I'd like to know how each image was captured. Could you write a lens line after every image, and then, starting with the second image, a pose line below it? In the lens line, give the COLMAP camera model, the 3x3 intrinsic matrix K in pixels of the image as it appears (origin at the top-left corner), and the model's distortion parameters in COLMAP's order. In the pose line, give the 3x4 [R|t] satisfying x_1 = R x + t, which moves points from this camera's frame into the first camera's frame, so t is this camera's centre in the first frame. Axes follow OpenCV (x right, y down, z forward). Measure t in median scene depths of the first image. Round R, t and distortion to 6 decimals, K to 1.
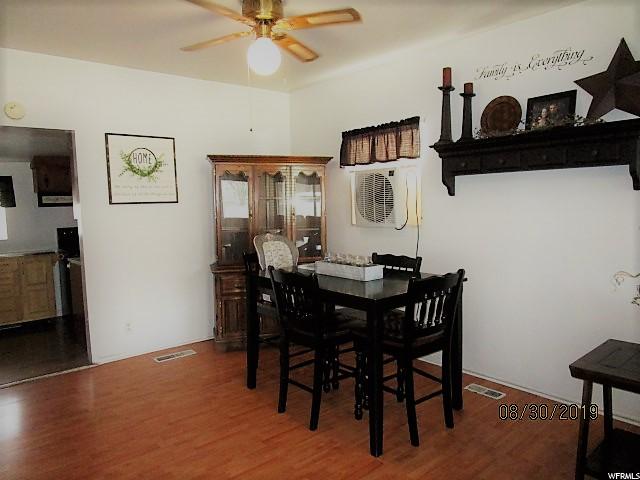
lens RADIAL K [[454.7, 0, 320.3], [0, 454.7, 236.8], [0, 0, 1]] dist [-0.030733, 0.006217]
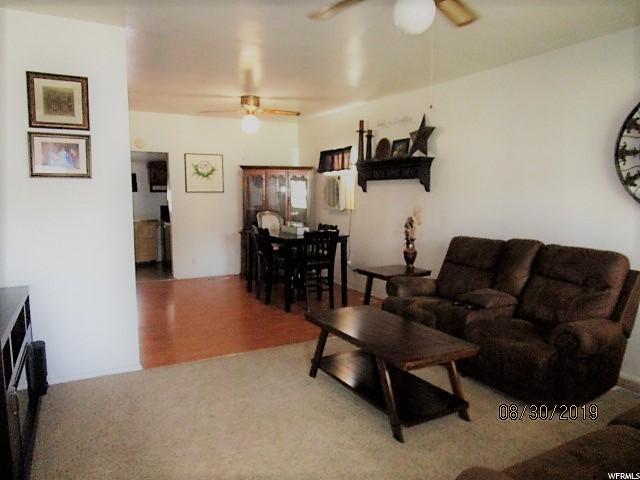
lens RADIAL K [[454.7, 0, 320.3], [0, 454.7, 236.8], [0, 0, 1]] dist [-0.030733, 0.006217]
pose [[0.979277, 0.042844, -0.197940, 0.426940], [-0.038062, 0.998886, 0.027903, 0.034371], [0.198915, -0.019791, 0.979817, -0.674102]]
